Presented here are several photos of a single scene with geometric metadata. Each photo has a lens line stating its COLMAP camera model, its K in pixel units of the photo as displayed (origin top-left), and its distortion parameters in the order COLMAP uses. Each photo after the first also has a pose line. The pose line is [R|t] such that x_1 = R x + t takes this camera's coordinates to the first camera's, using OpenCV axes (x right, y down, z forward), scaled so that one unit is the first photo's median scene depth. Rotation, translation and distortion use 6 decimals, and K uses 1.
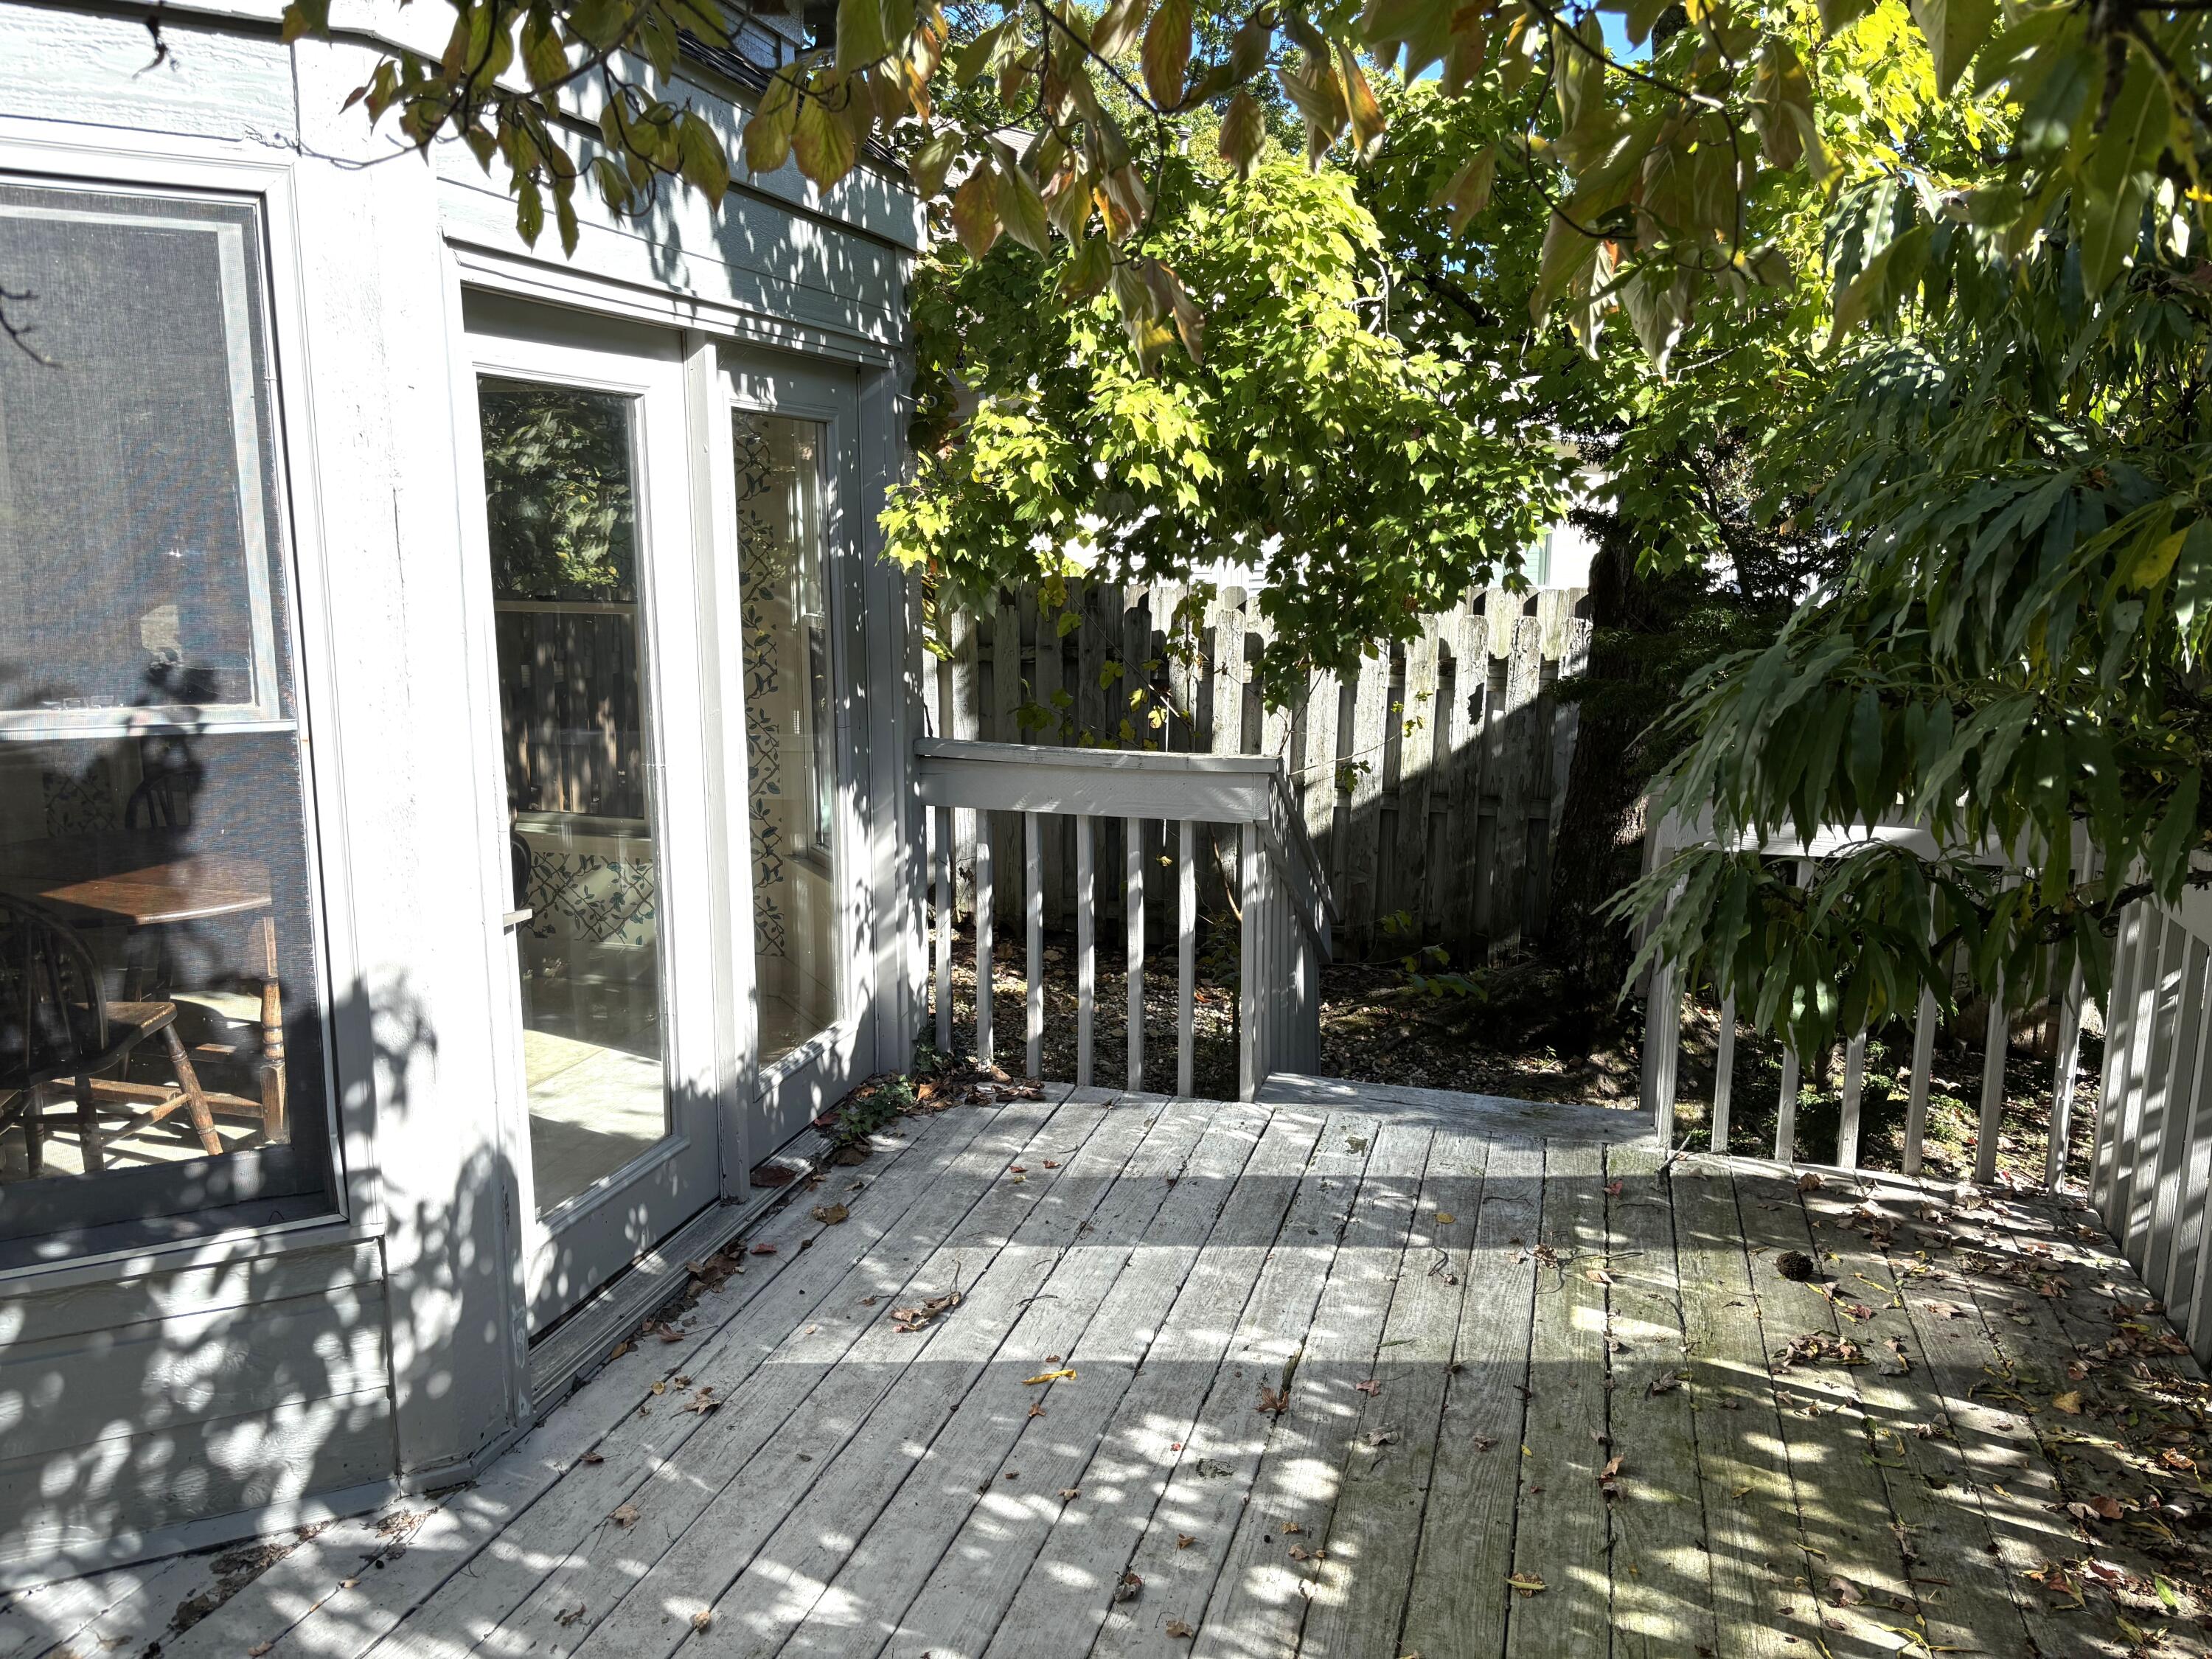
lens RADIAL K [[1715.3, 0, 1106.0], [0, 1715.3, 829.5], [0, 0, 1]] dist [0.049207, -0.067203]
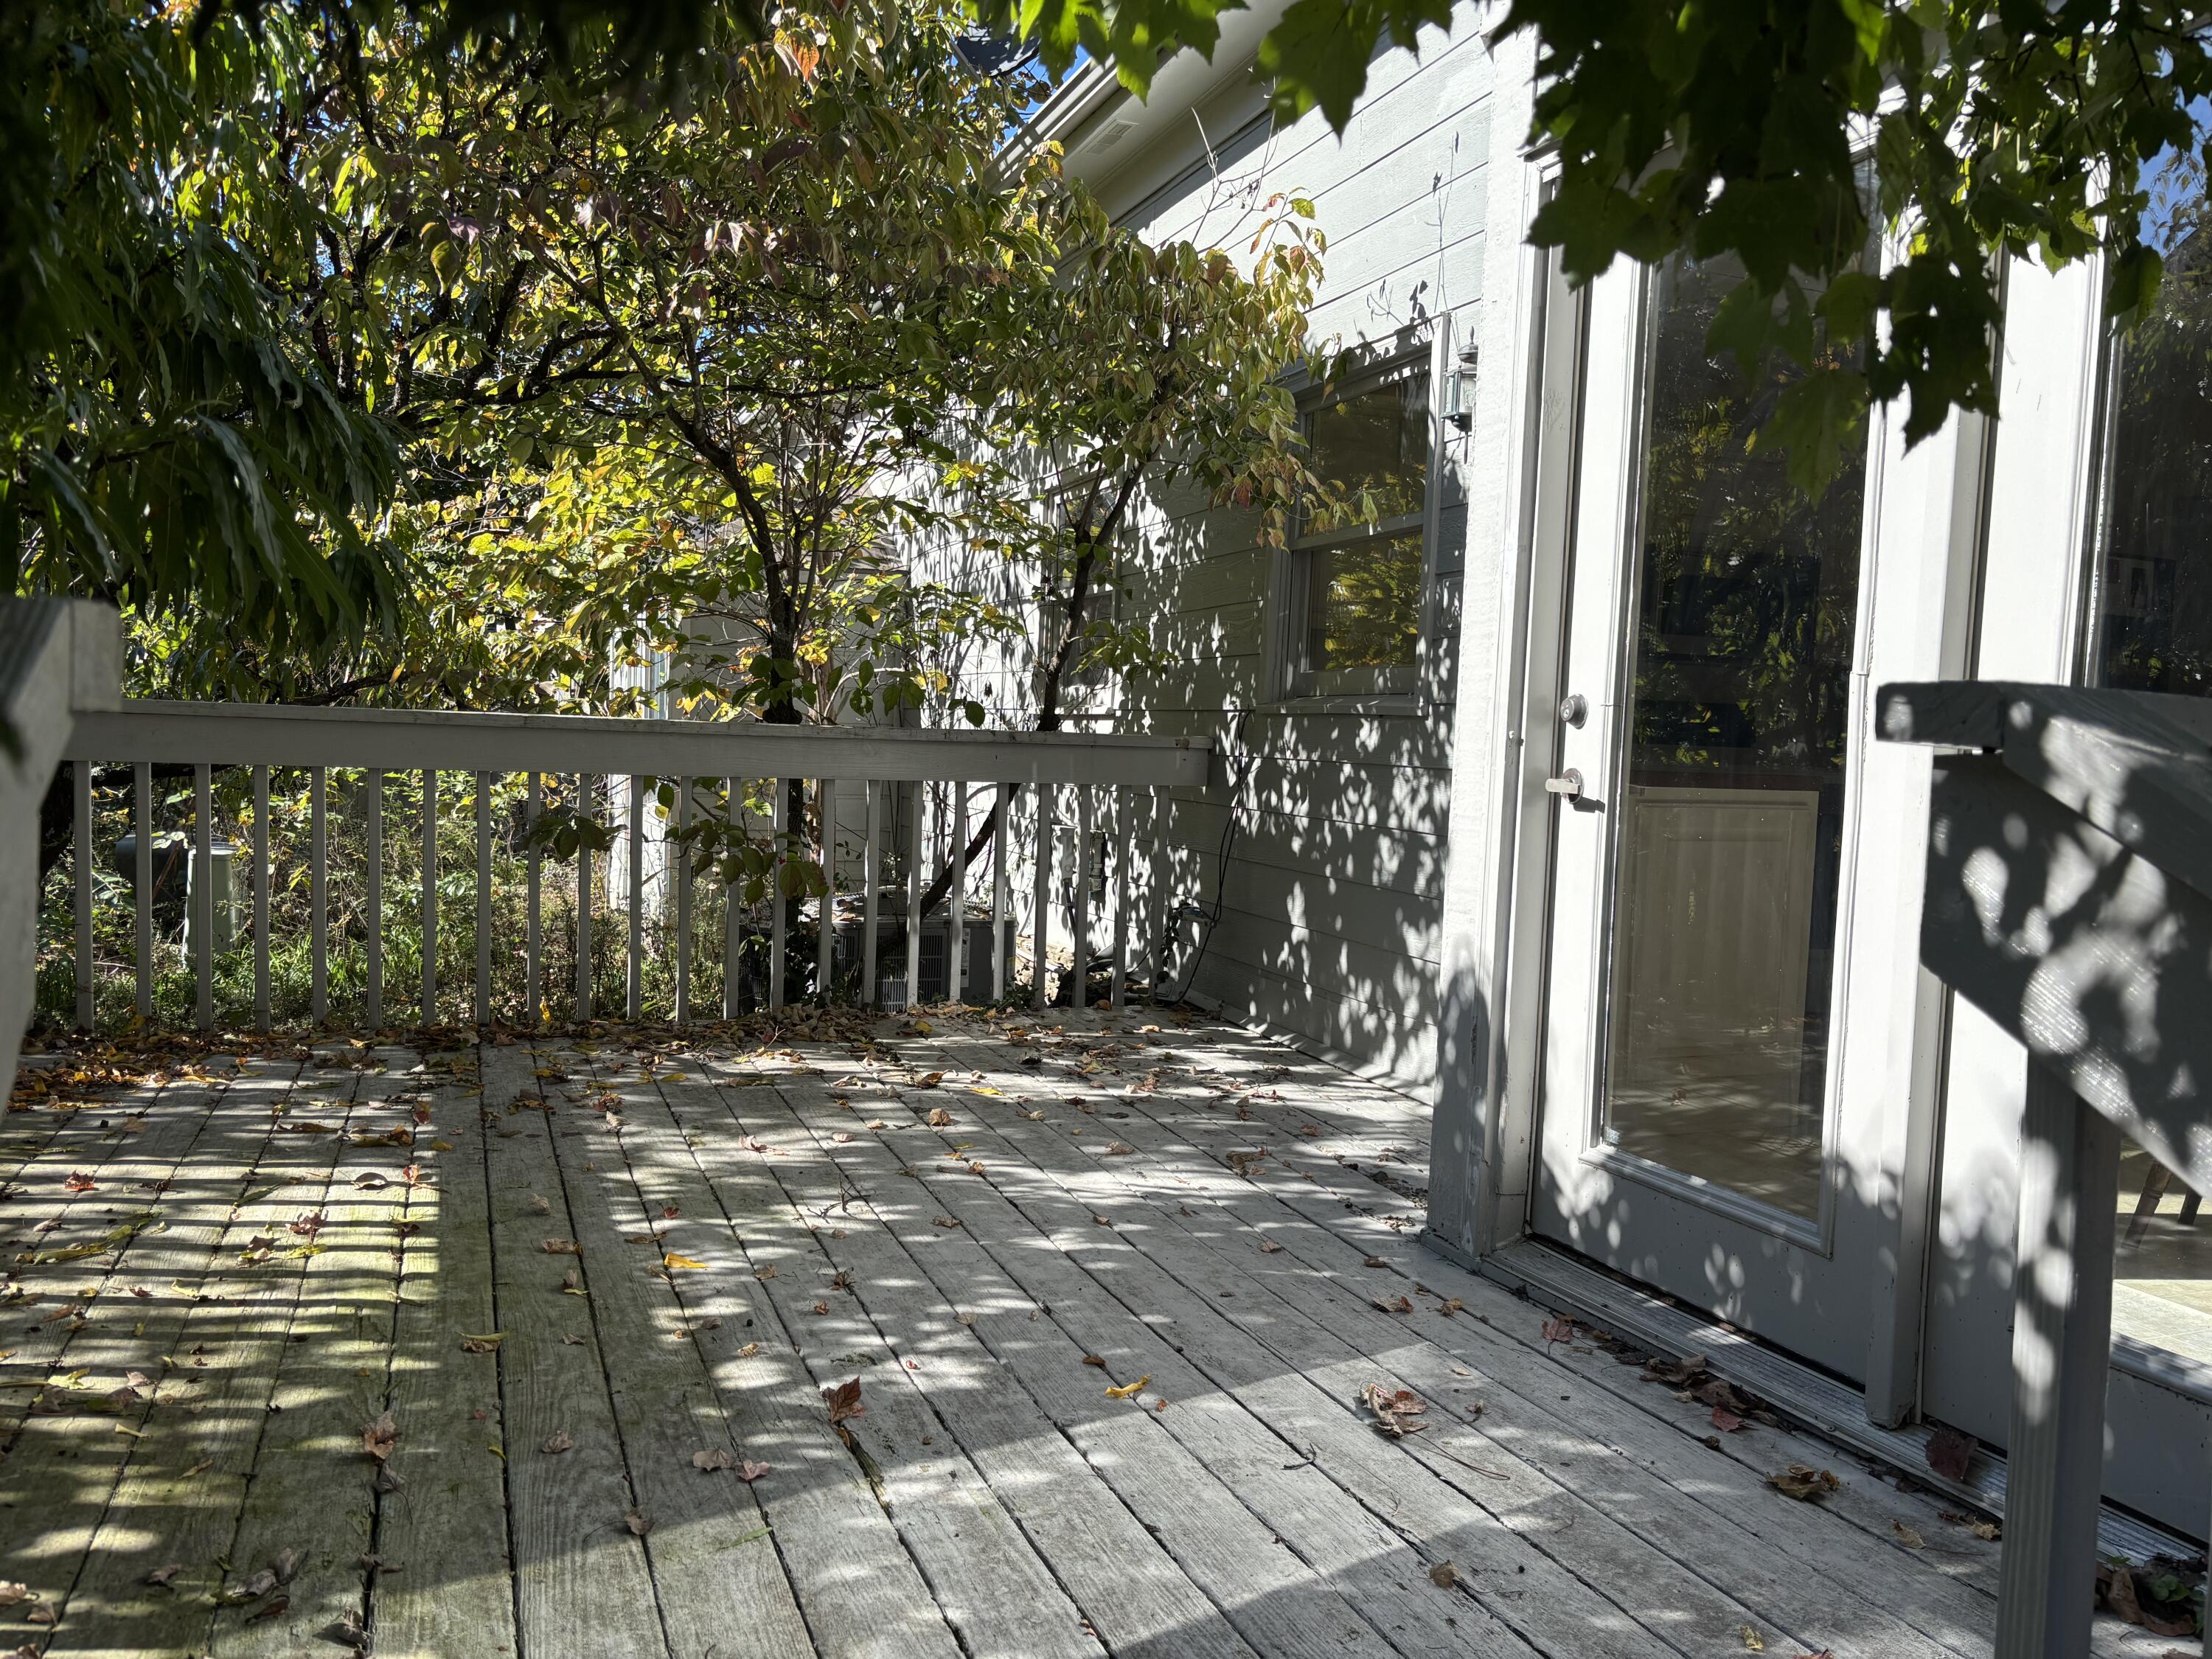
lens RADIAL K [[1715.3, 0, 1106.0], [0, 1715.3, 829.5], [0, 0, 1]] dist [0.049207, -0.067203]
pose [[-0.802687, -0.005108, -0.596379, 0.492940], [-0.144966, 0.971645, 0.186792, -0.077499], [0.578514, 0.236390, -0.780667, 1.719583]]
